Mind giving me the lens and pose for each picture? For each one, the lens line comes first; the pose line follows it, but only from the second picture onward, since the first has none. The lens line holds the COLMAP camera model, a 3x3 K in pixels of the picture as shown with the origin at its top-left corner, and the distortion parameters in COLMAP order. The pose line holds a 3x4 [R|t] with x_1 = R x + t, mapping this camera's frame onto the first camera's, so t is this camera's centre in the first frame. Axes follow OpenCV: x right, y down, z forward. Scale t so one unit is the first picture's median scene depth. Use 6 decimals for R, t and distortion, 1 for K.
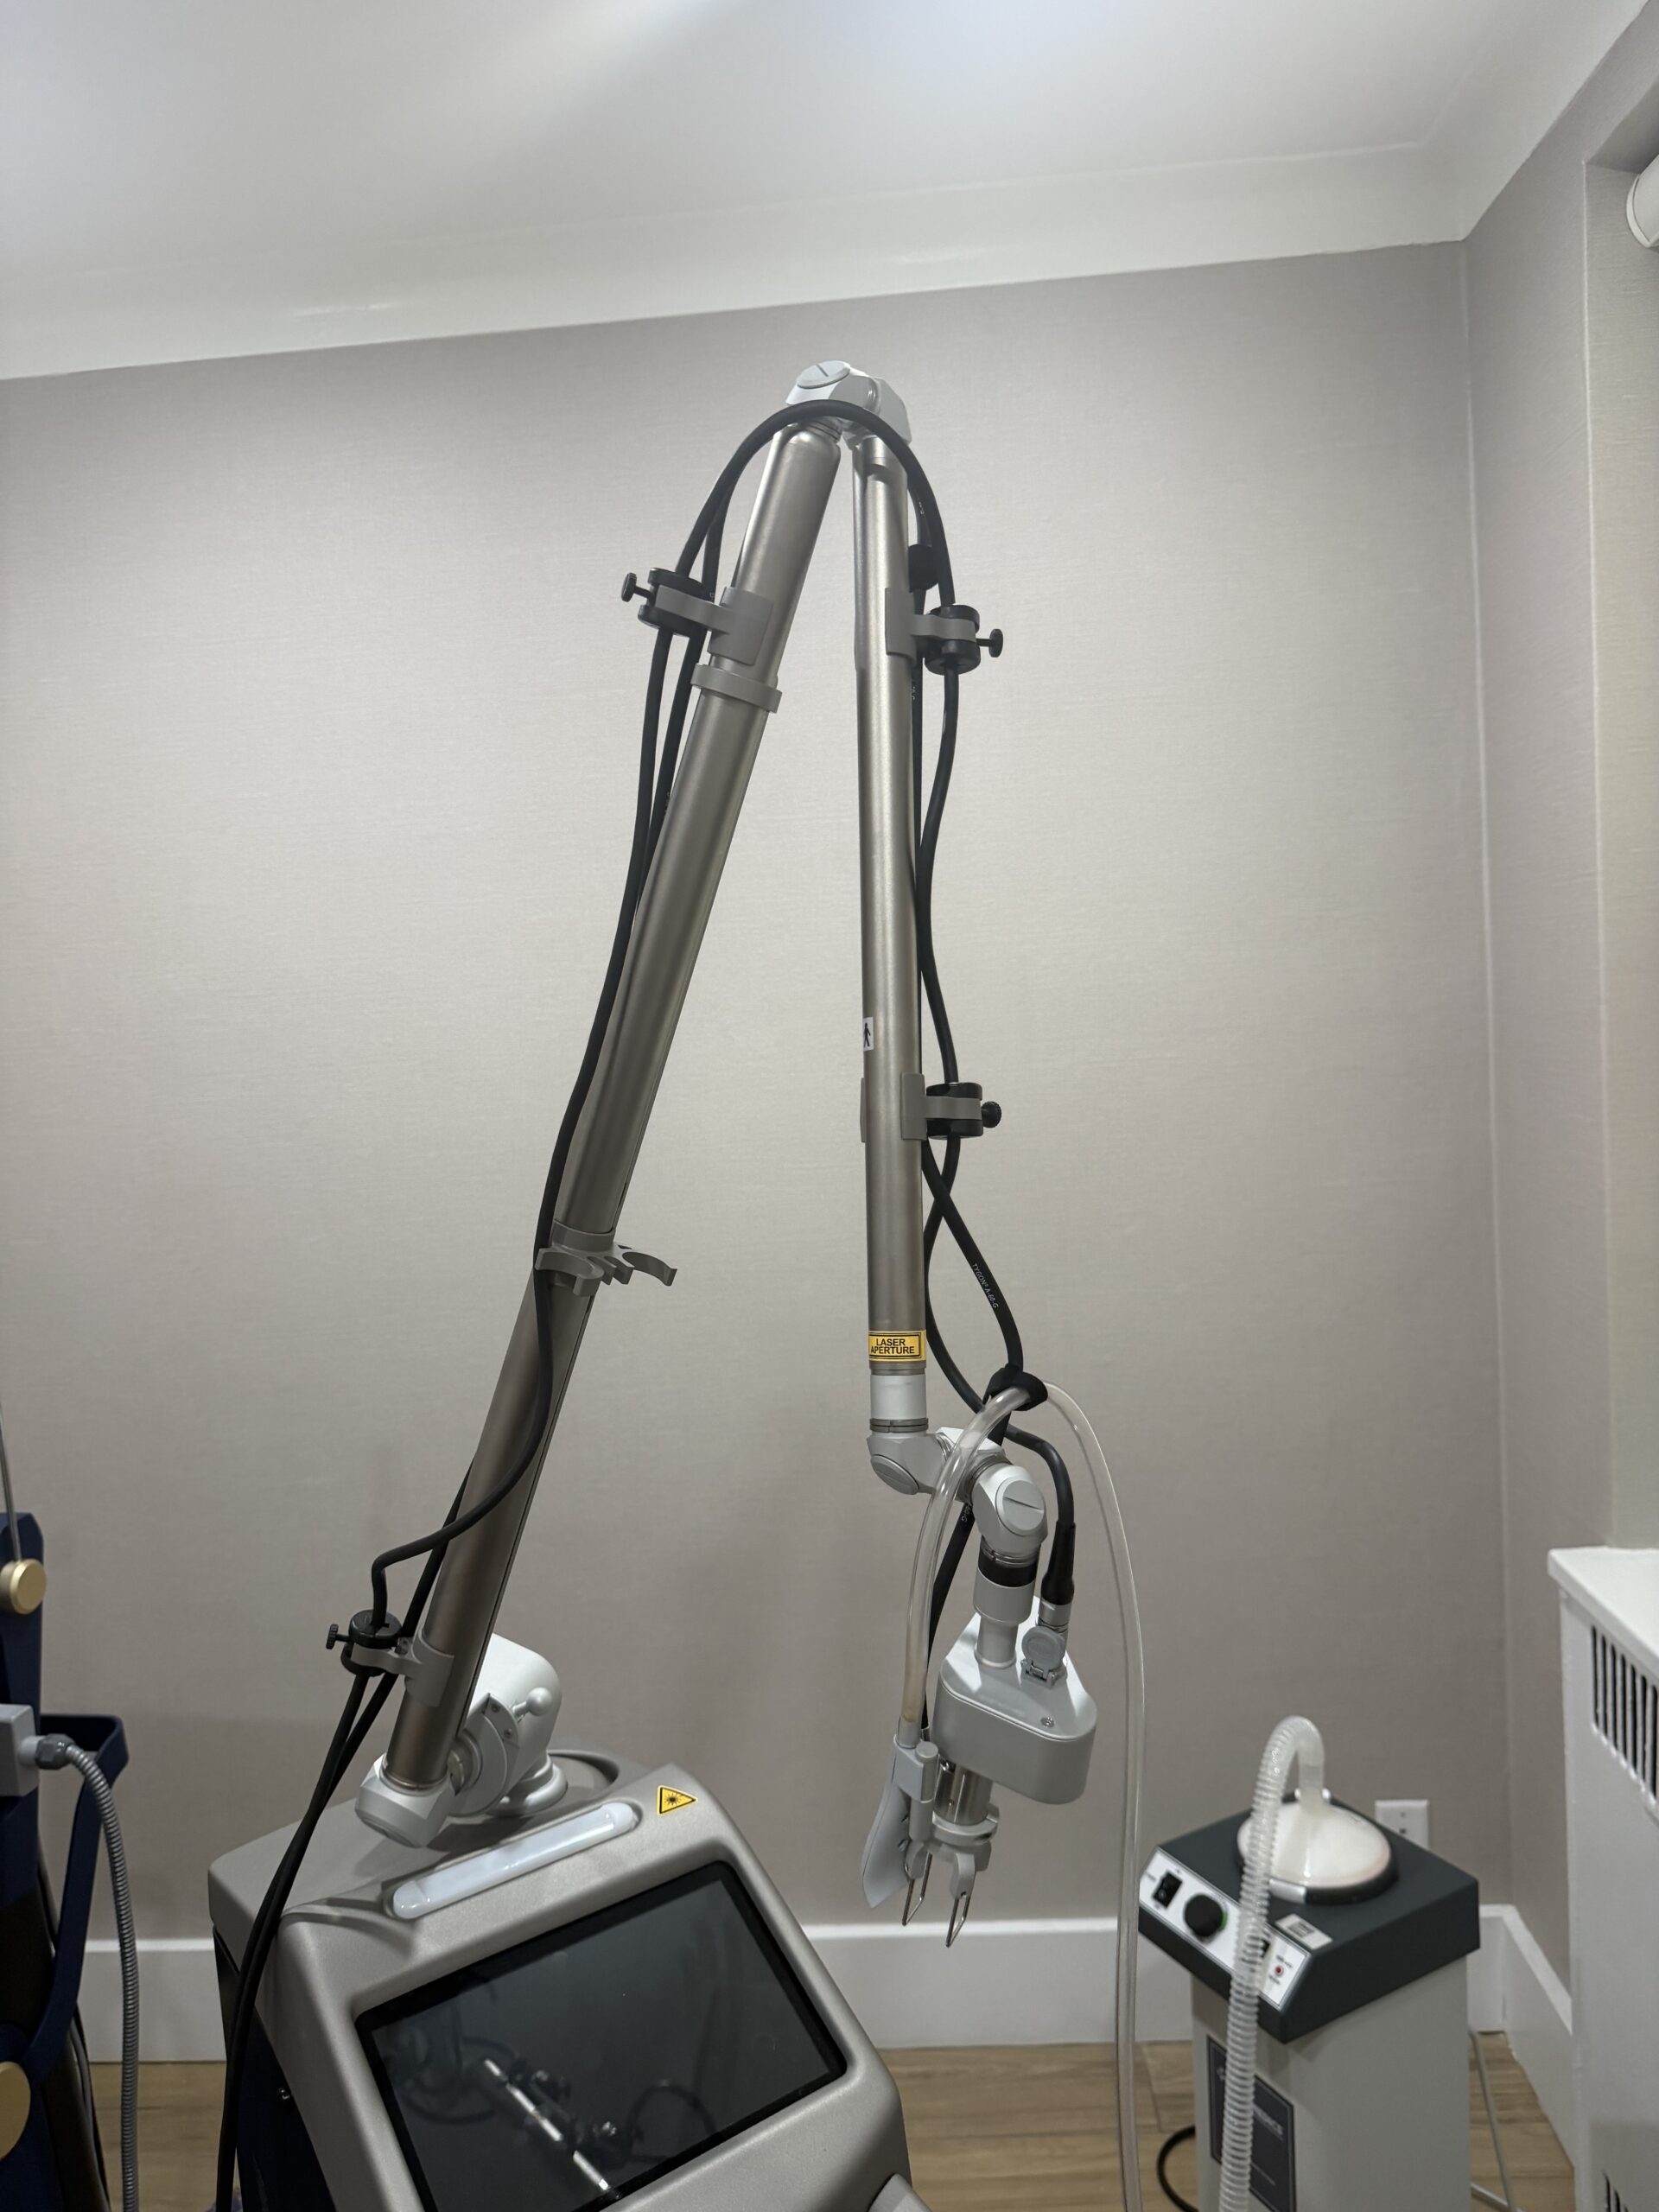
lens RADIAL K [[1600.5, 0, 828.3], [0, 1600.5, 1124.0], [0, 0, 1]] dist [-0.010028, 0.005593]
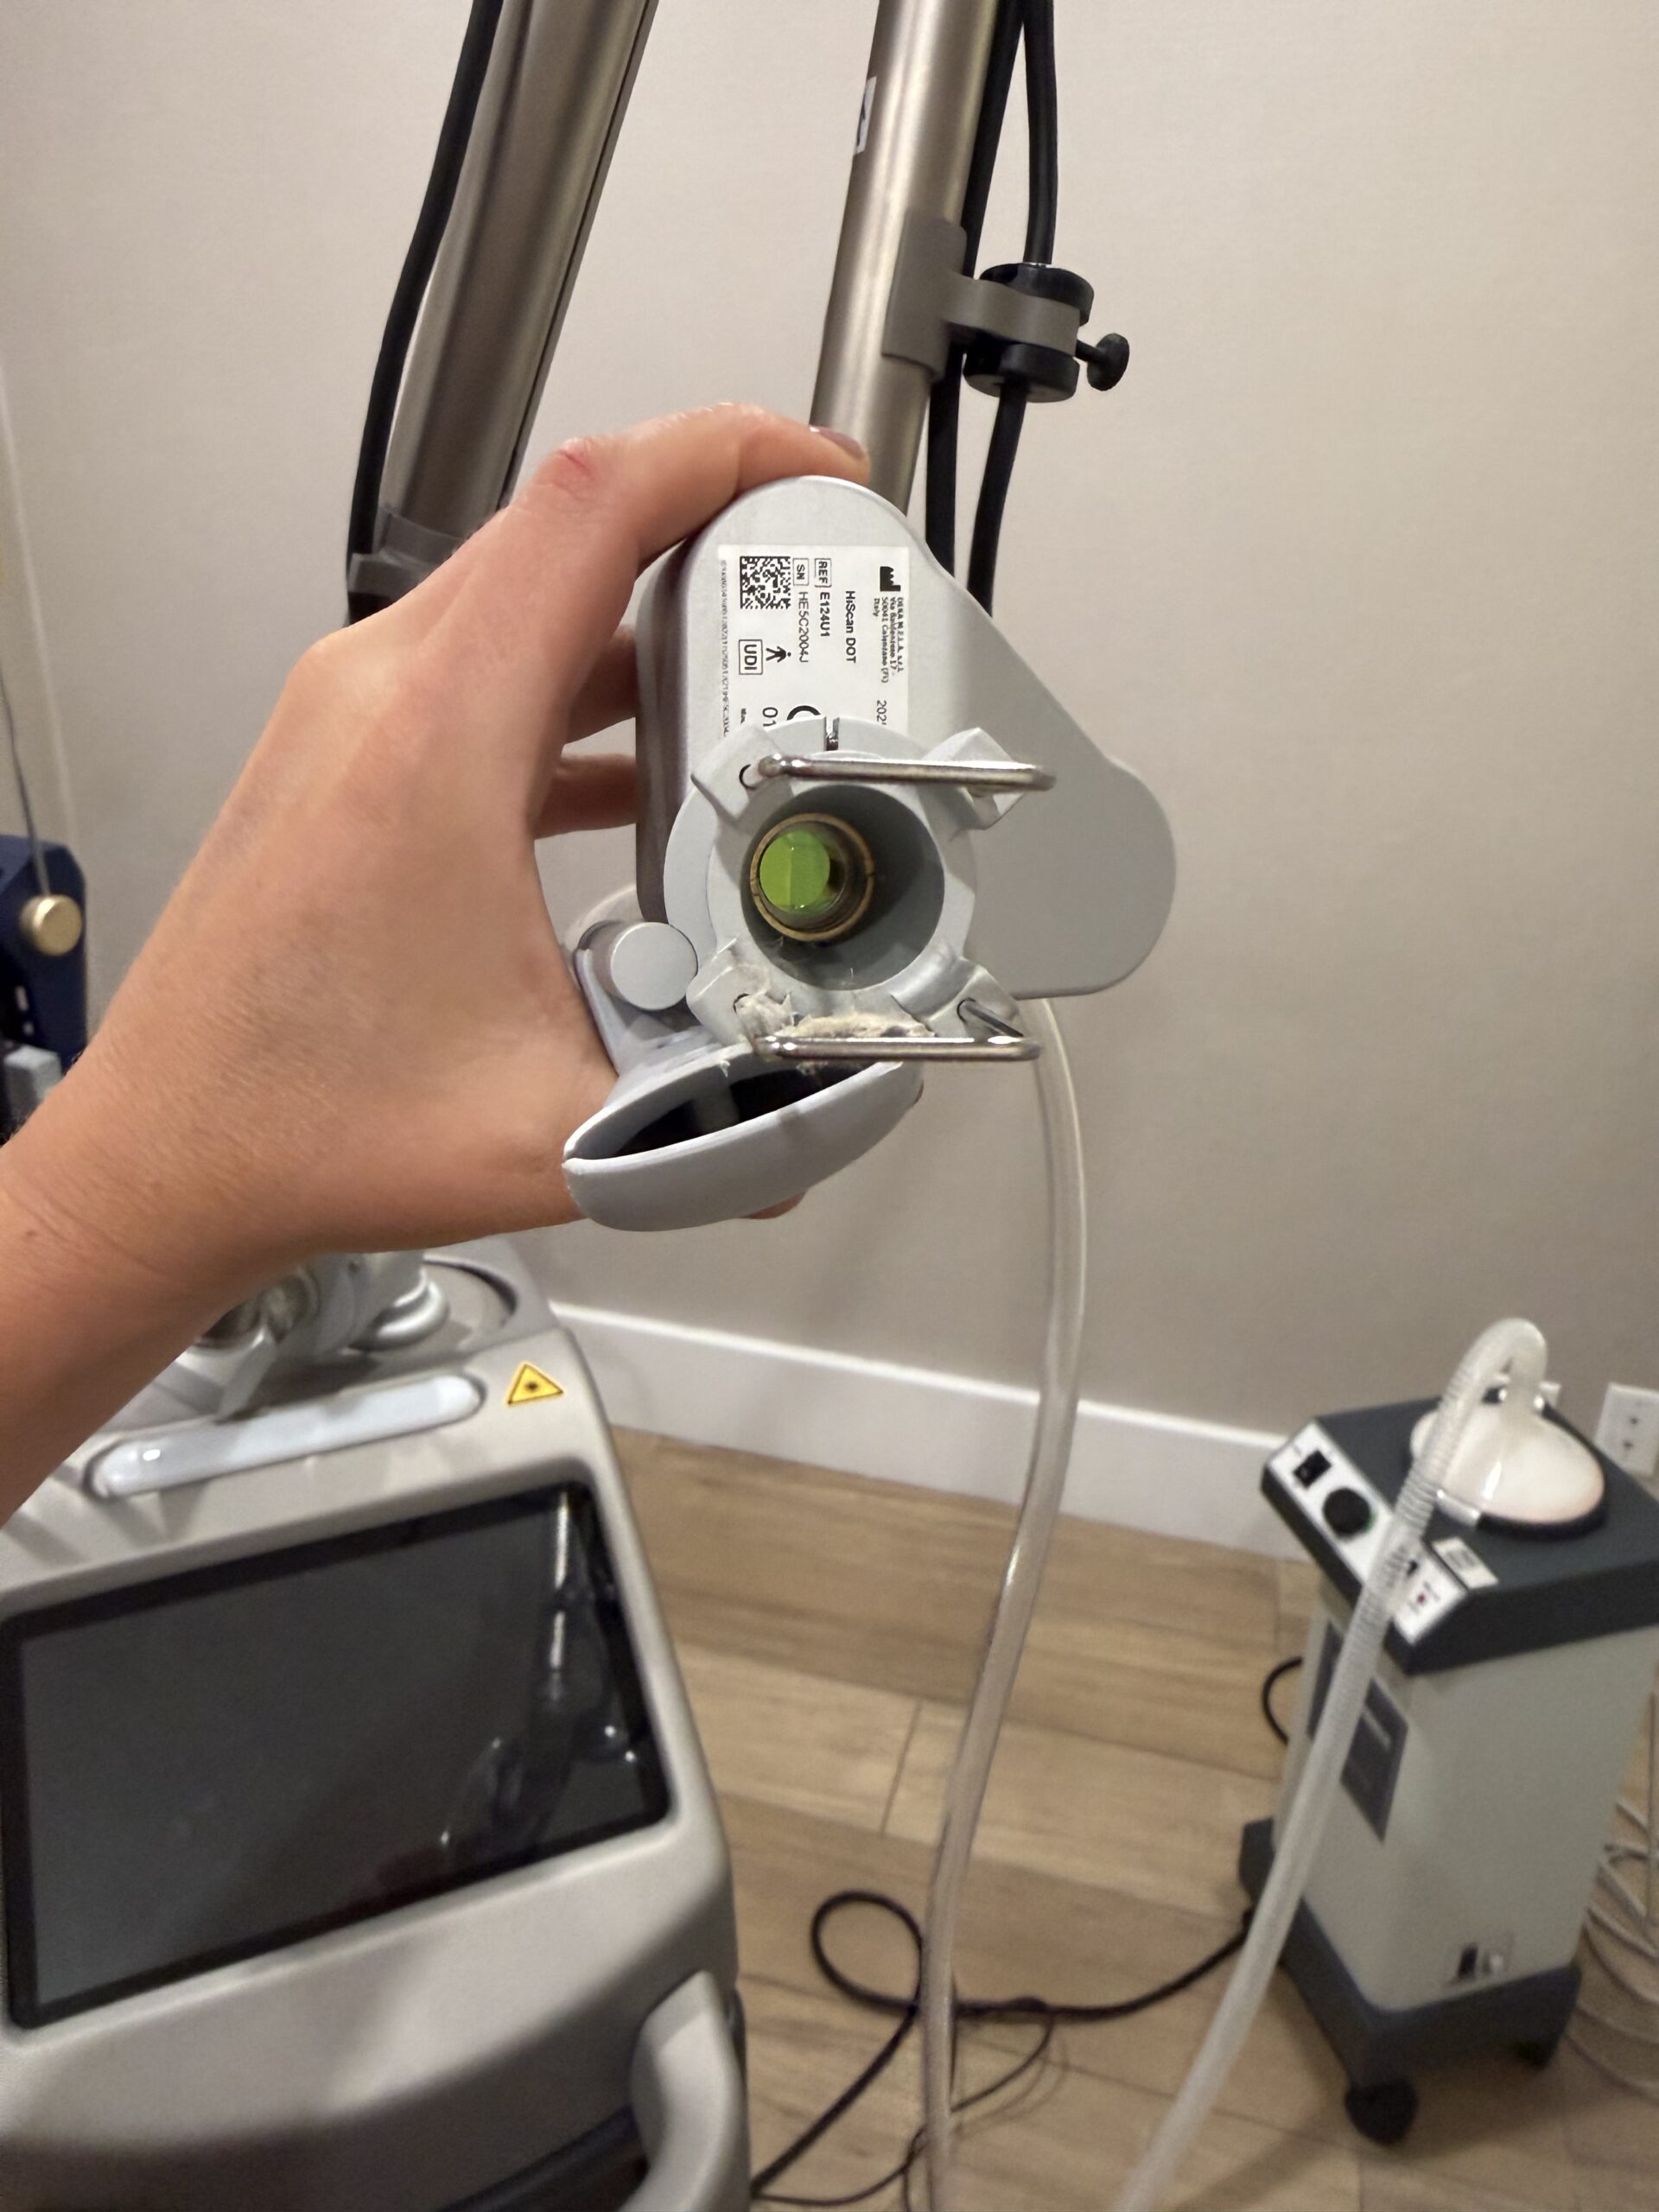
lens RADIAL K [[1601.6, 0, 841.8], [0, 1601.6, 1082.1], [0, 0, 1]] dist [0.001590, 0.137212]
pose [[0.973947, 0.164255, -0.156357, 0.071869], [-0.102834, 0.934404, 0.341050, 0.021963], [0.202119, -0.316086, 0.926951, 0.232935]]
